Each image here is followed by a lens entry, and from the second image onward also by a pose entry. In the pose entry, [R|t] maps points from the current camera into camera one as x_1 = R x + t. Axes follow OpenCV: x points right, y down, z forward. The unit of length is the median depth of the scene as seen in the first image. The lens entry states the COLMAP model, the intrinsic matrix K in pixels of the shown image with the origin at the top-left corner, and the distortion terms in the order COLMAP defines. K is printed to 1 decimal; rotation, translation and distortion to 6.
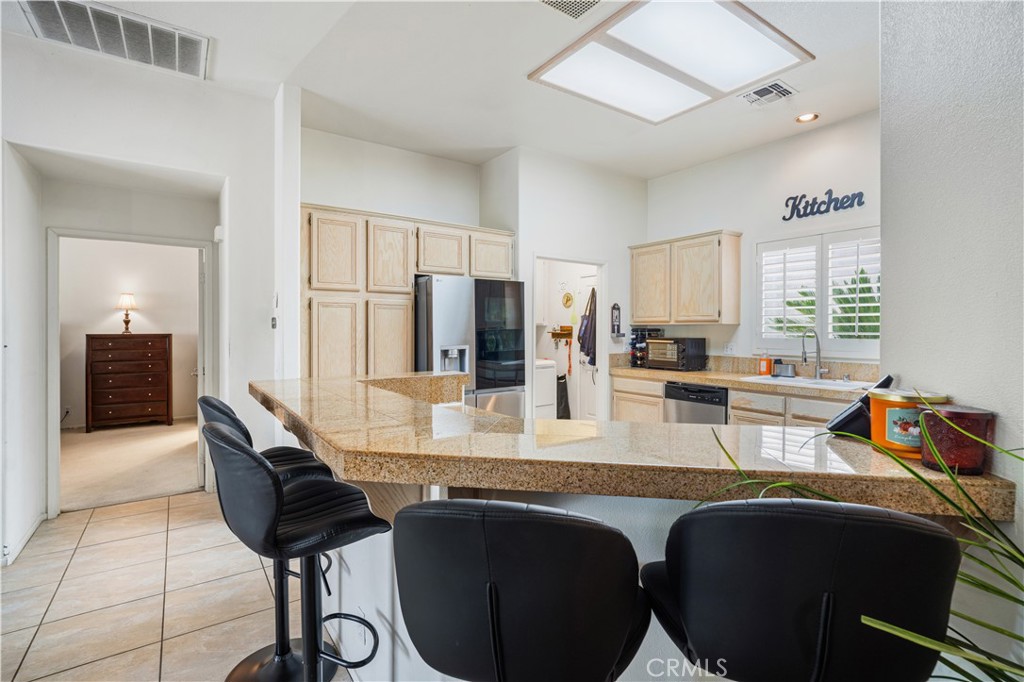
lens RADIAL K [[479.9, 0, 506.2], [0, 479.9, 330.2], [0, 0, 1]] dist [-0.000708, -0.000445]
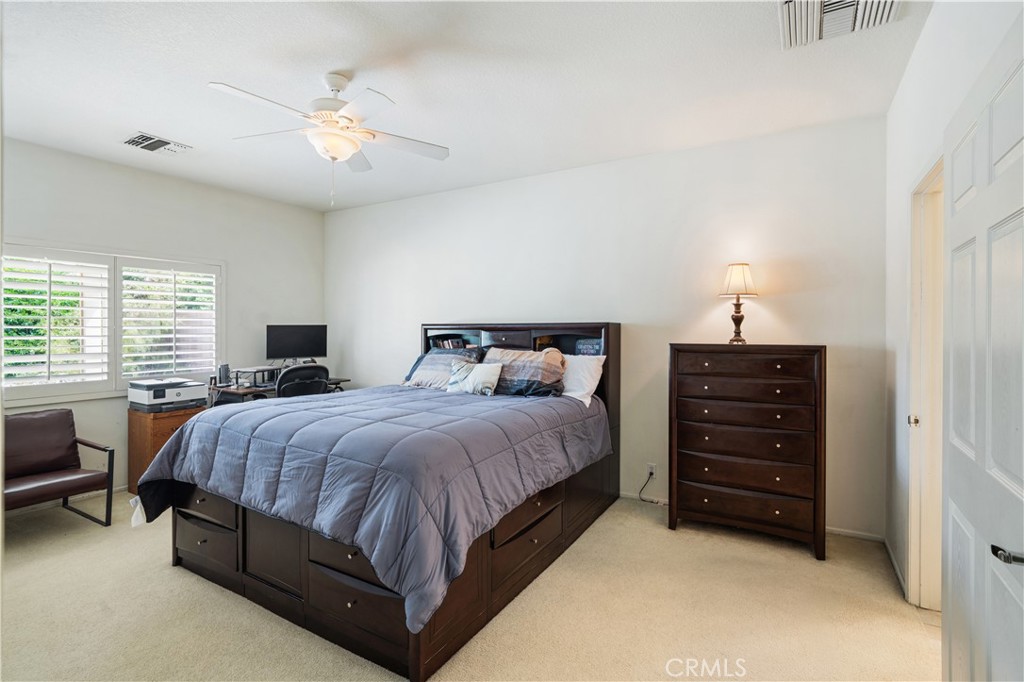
lens RADIAL K [[479.9, 0, 513.3], [0, 479.9, 334.4], [0, 0, 1]] dist [-0.000708, -0.000445]
pose [[0.399021, 0.007238, -0.916913, -0.426805], [-0.005952, 0.999968, 0.005303, -0.003310], [0.916922, 0.003341, 0.399052, 0.587592]]
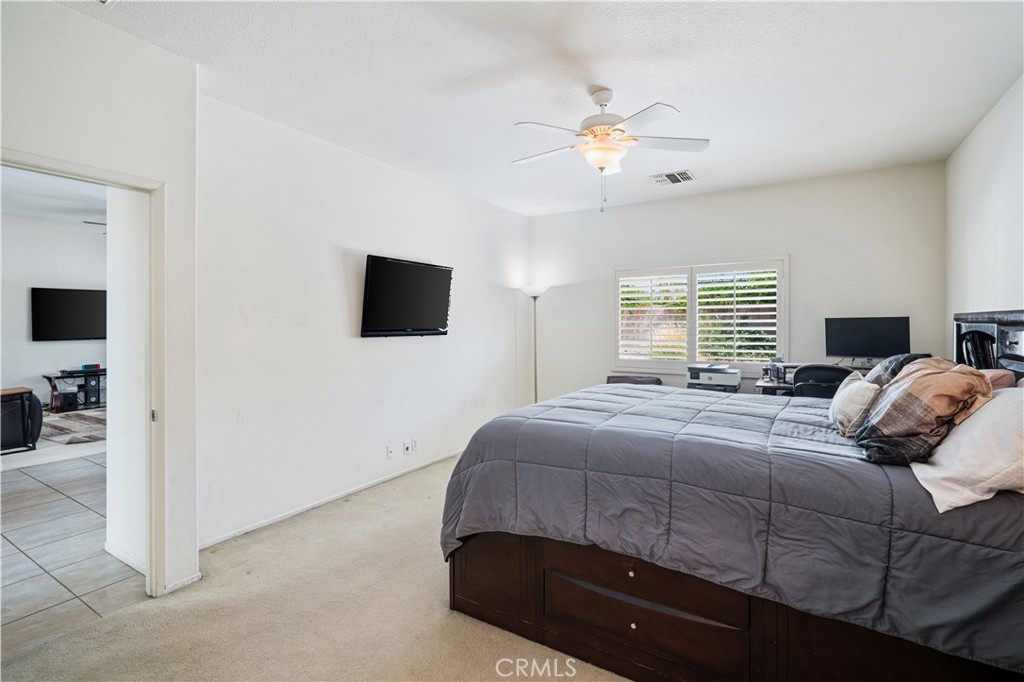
lens RADIAL K [[479.9, 0, 519.0], [0, 479.9, 311.7], [0, 0, 1]] dist [-0.000708, -0.000445]
pose [[-0.916505, -0.011421, -0.399859, -0.655971], [-0.003642, 0.999789, -0.020211, -0.005308], [0.400006, -0.017067, -0.916354, 1.080922]]
